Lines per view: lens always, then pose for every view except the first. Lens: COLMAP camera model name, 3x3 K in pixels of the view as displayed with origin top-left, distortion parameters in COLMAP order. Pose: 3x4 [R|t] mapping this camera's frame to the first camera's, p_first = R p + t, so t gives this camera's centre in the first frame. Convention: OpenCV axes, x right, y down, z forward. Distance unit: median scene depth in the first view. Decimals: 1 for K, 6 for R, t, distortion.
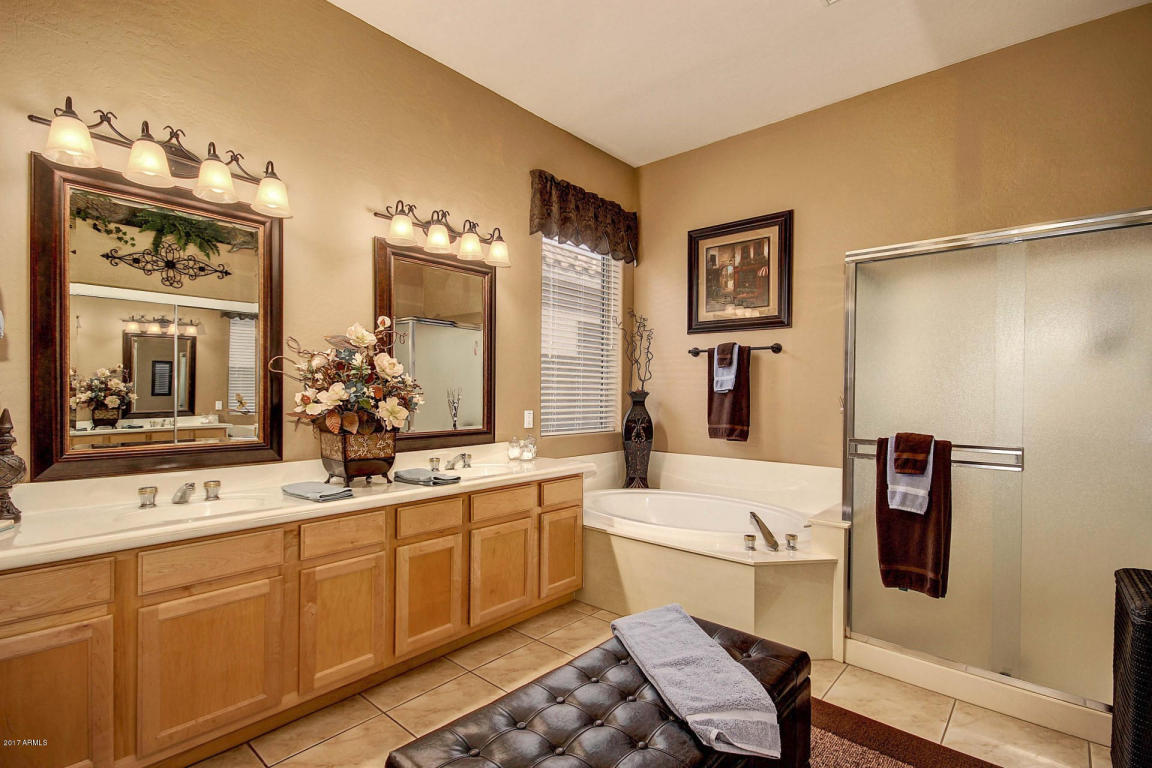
lens RADIAL K [[527.7, 0, 586.1], [0, 527.7, 395.9], [0, 0, 1]] dist [0.003557, -0.007207]
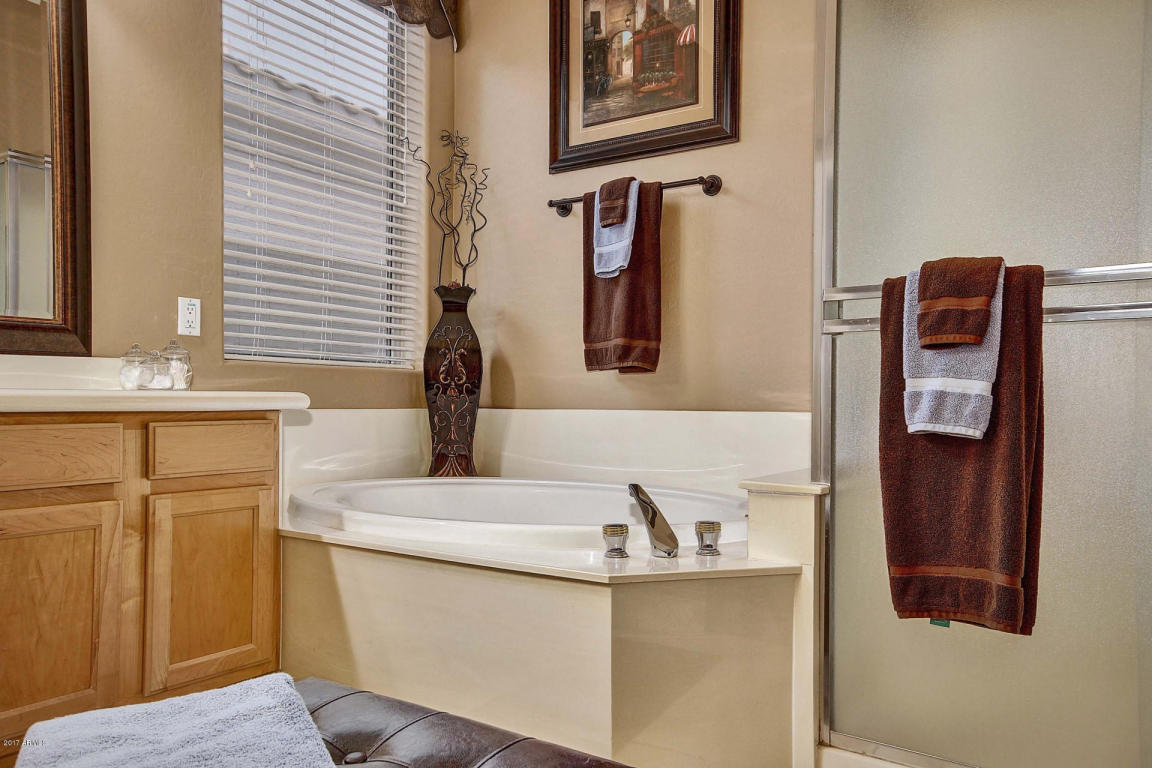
lens RADIAL K [[852.6, 0, 577.9], [0, 852.6, 388.5], [0, 0, 1]] dist [0.009797, 0.003662]
pose [[0.992964, -0.000773, 0.118417, 0.152706], [0.001914, 0.999953, -0.009527, 0.123266], [-0.118404, 0.009687, 0.992918, 0.230739]]
